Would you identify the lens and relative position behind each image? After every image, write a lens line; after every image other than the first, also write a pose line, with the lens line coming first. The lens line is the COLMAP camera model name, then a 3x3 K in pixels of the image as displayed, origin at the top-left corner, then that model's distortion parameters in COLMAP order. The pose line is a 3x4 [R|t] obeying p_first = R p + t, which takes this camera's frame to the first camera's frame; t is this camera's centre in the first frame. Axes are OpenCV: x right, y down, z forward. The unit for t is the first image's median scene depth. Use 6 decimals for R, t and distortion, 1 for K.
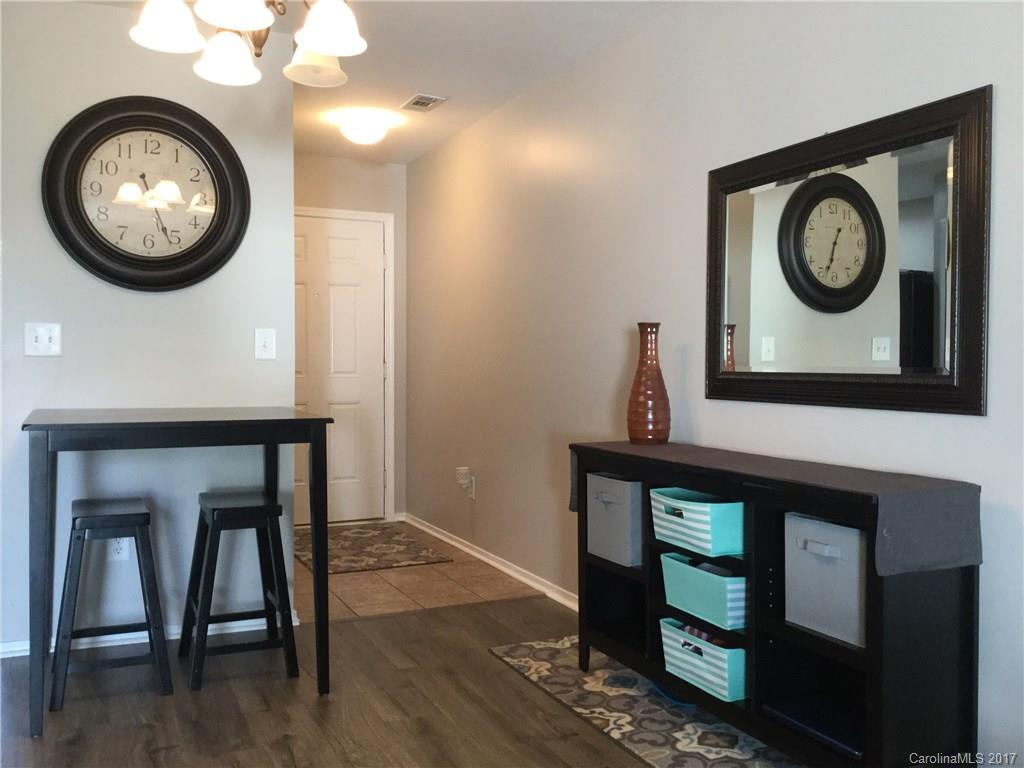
lens RADIAL K [[917.8, 0, 511.9], [0, 917.8, 381.1], [0, 0, 1]] dist [0.088616, -0.157882]
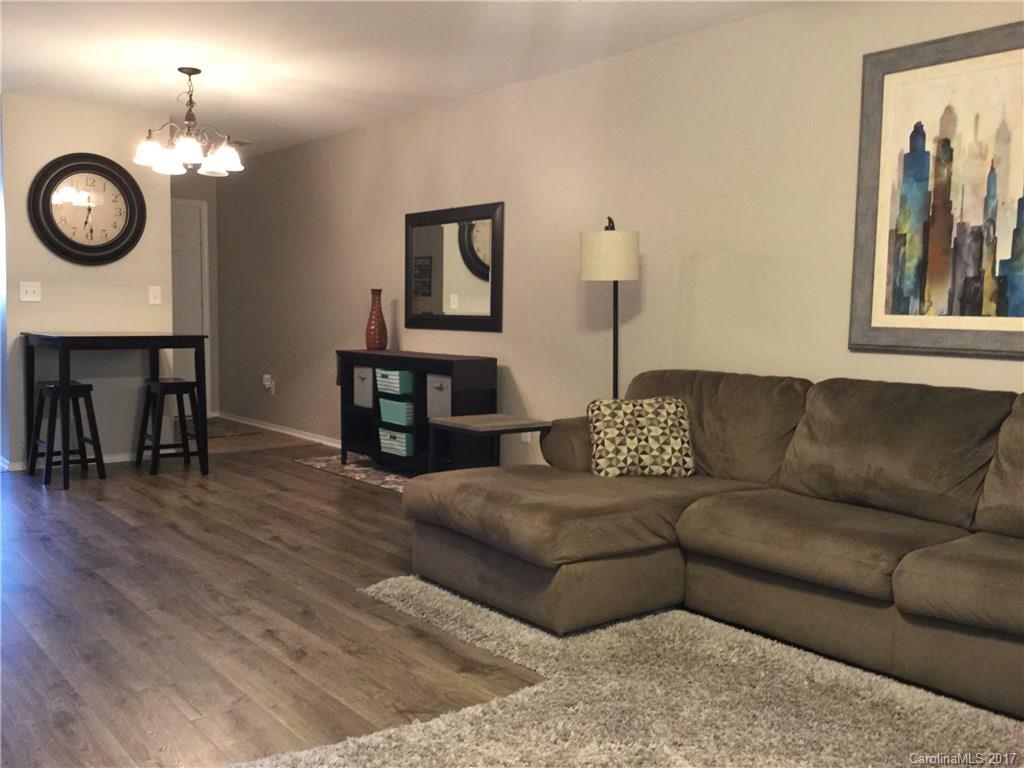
lens RADIAL K [[917.8, 0, 514.7], [0, 917.8, 373.7], [0, 0, 1]] dist [0.088616, -0.157882]
pose [[0.967661, -0.007157, 0.252153, -0.066042], [-0.006091, 0.998643, 0.051720, 0.014185], [-0.252181, -0.051583, 0.966304, -1.013174]]
